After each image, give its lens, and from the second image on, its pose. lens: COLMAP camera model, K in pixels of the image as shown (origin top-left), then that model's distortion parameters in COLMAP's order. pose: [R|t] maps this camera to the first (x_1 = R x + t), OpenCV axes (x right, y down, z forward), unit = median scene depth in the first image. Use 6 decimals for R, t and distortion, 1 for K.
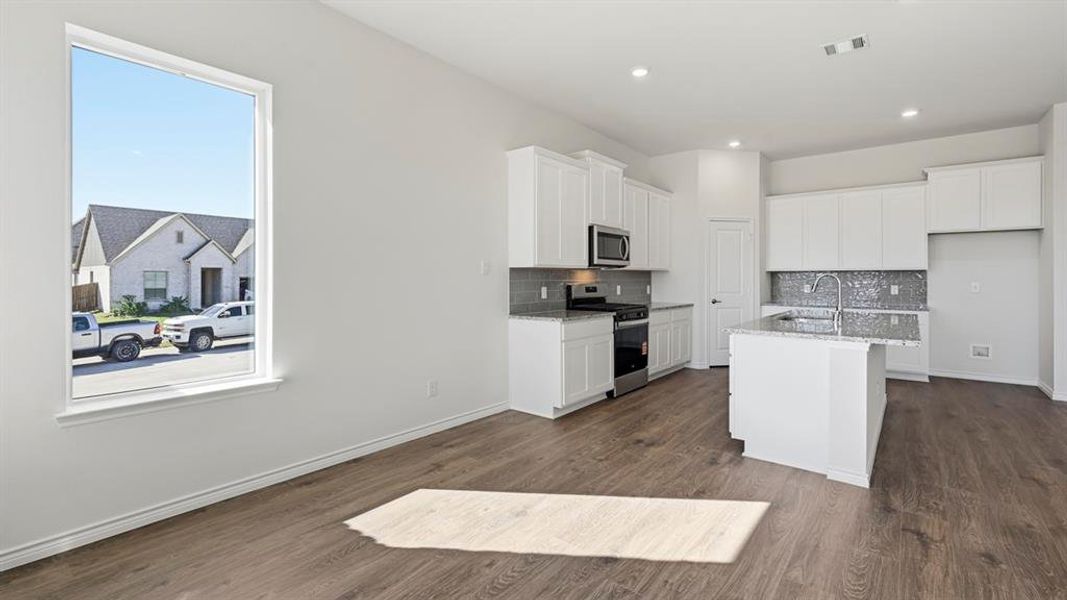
lens RADIAL K [[466.0, 0, 541.9], [0, 466.0, 277.8], [0, 0, 1]] dist [-0.000706, 0.000195]
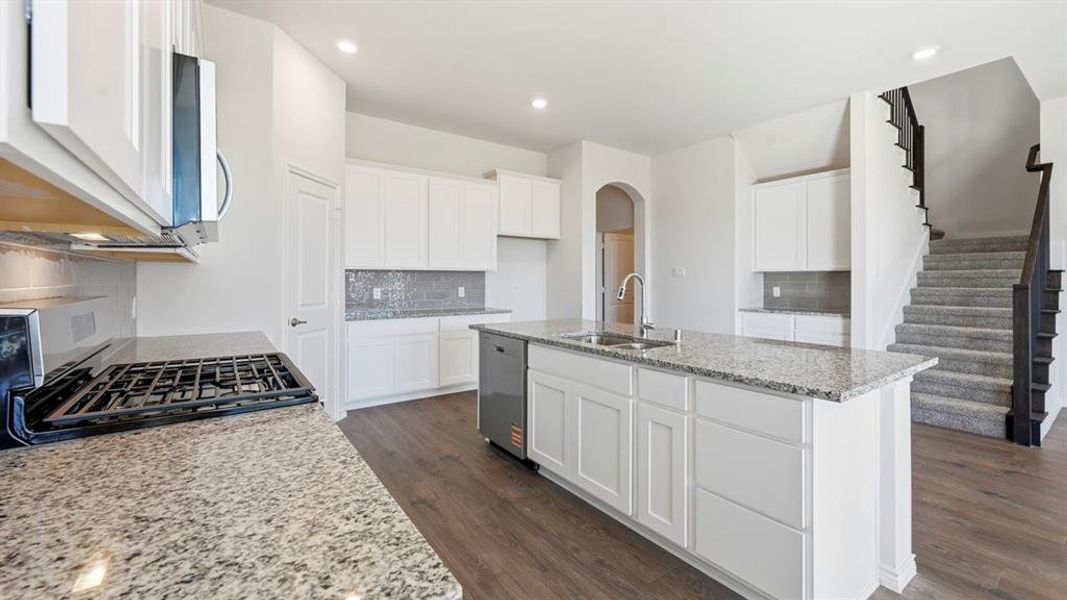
lens RADIAL K [[435.0, 0, 541.2], [0, 435.0, 280.2], [0, 0, 1]] dist [-0.001197, -0.000008]
pose [[0.263828, -0.001403, 0.964569, -0.053372], [-0.001814, 0.999996, 0.001950, 0.000672], [-0.964568, -0.002265, 0.263824, 0.777166]]
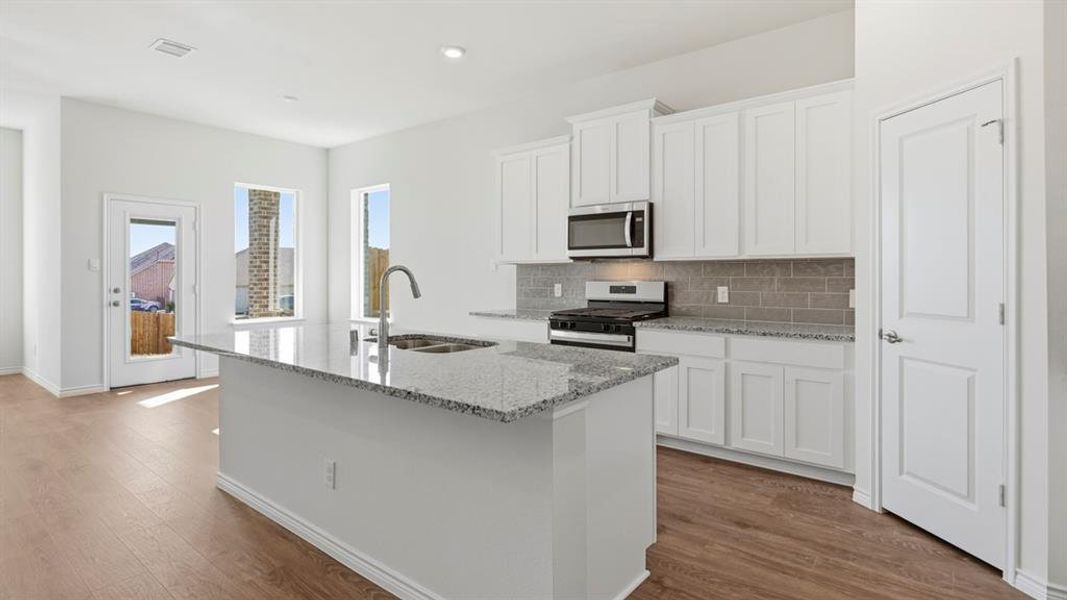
lens RADIAL K [[525.8, 0, 537.9], [0, 525.8, 275.4], [0, 0, 1]] dist [0.001521, 0.000556]
pose [[0.003082, 0.000363, -0.999995, 1.027967], [0.001463, 0.999999, 0.000368, 0.002380], [0.999994, -0.001464, 0.003082, 0.946829]]
